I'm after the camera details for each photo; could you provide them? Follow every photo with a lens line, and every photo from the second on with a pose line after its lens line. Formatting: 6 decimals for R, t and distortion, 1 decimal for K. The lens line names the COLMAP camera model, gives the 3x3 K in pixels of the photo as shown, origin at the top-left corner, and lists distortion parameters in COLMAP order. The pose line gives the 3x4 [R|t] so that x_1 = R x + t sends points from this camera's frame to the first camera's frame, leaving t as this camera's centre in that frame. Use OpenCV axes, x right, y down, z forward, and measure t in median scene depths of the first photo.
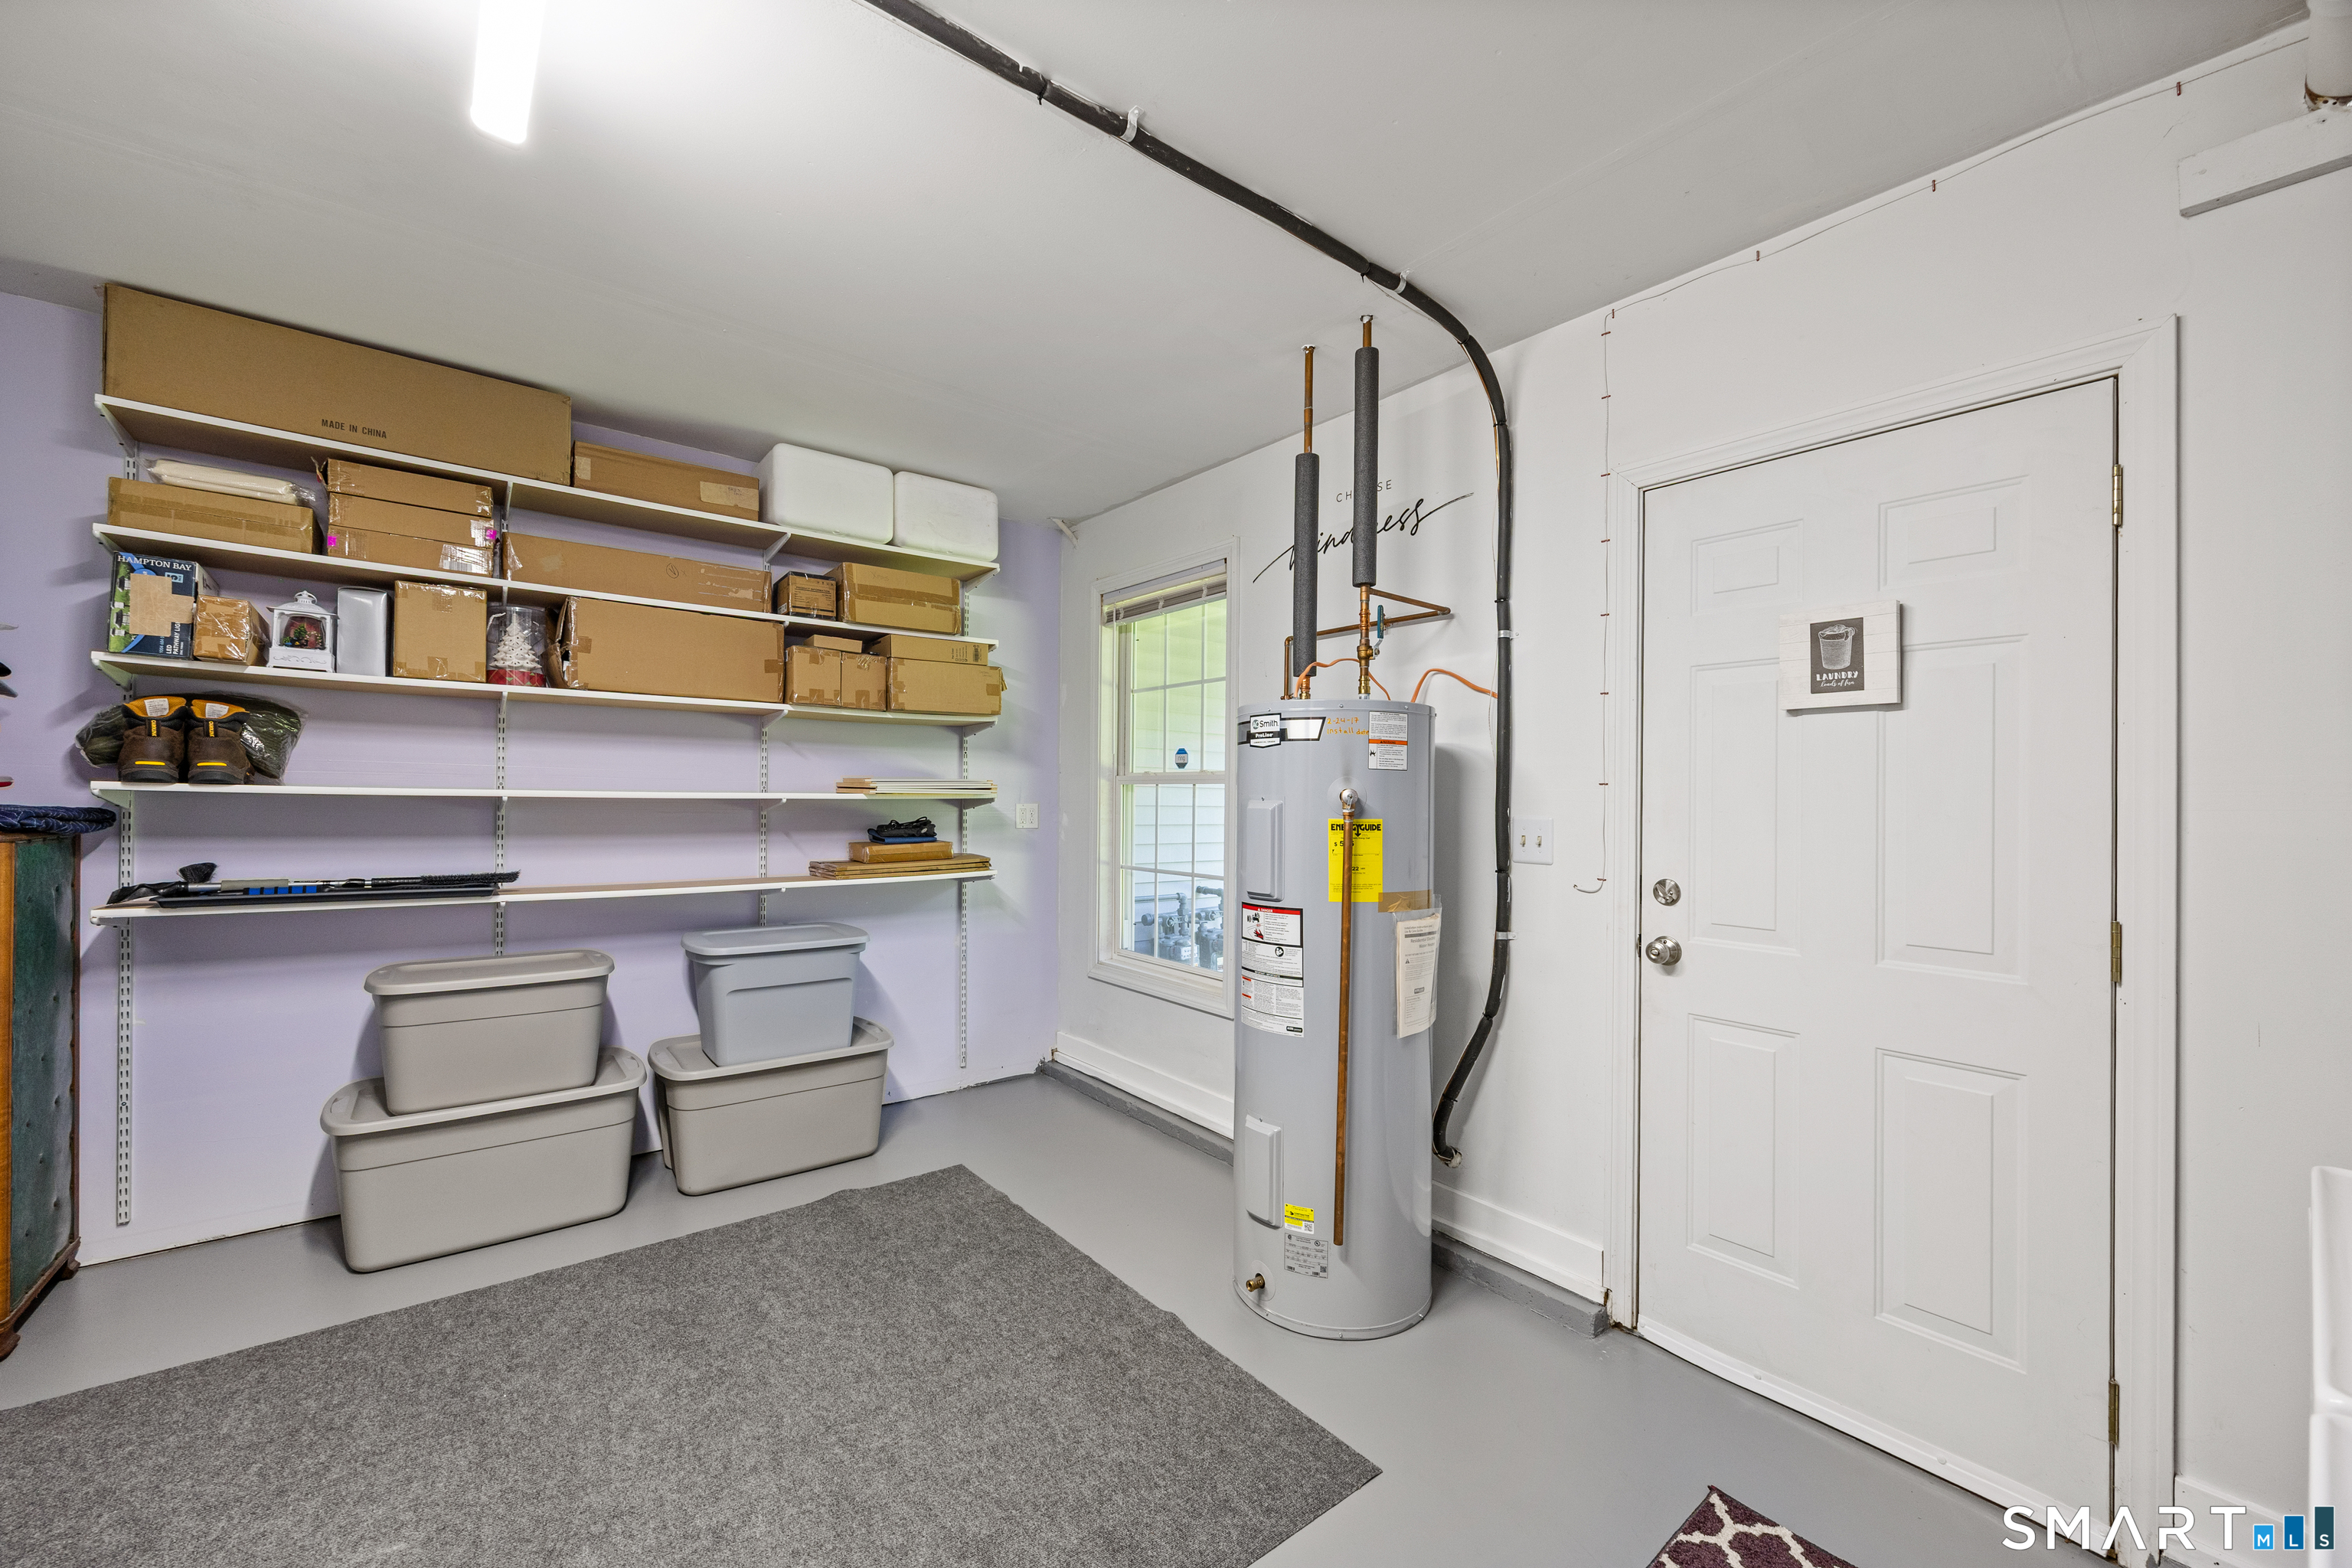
lens RADIAL K [[913.4, 0, 1181.9], [0, 913.4, 804.2], [0, 0, 1]] dist [0.001095, 0.000206]
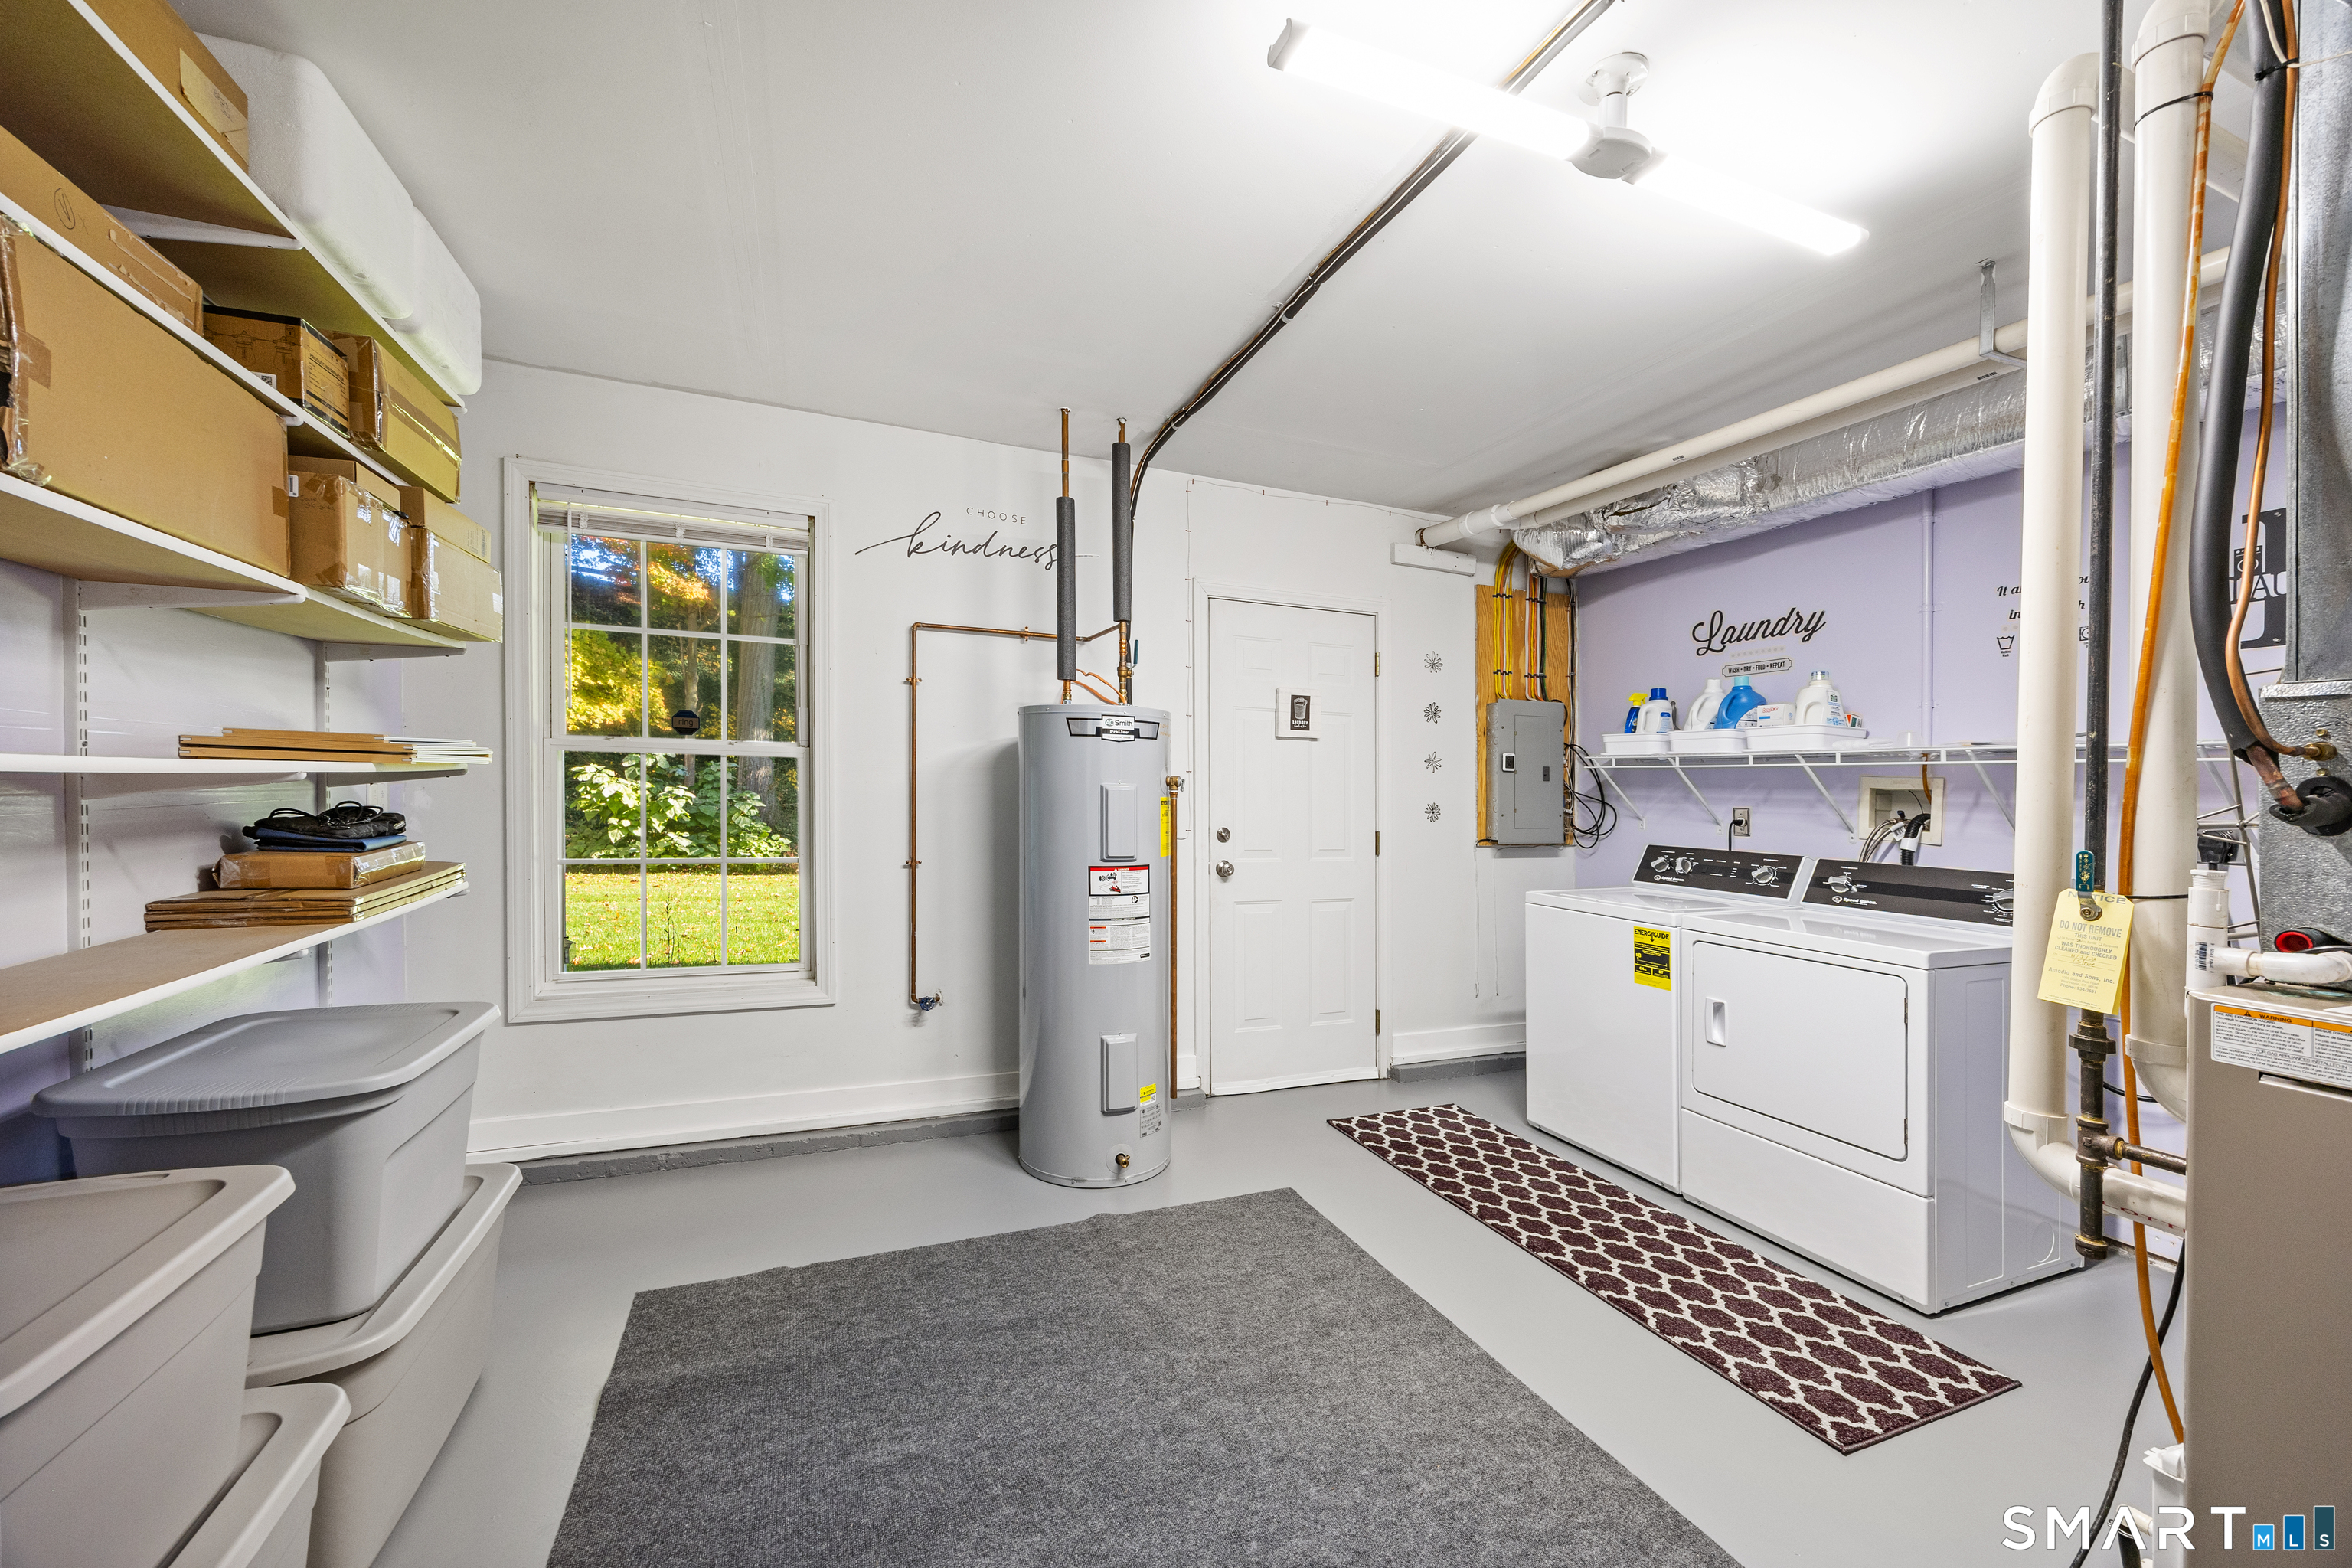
lens RADIAL K [[890.4, 0, 1176.0], [0, 890.4, 784.0], [0, 0, 1]] dist [-0.000541, -0.000027]
pose [[0.301968, -0.008226, 0.953282, -1.084926], [-0.014942, 0.999799, 0.013360, -0.021097], [-0.953201, -0.018278, 0.301785, 0.563962]]
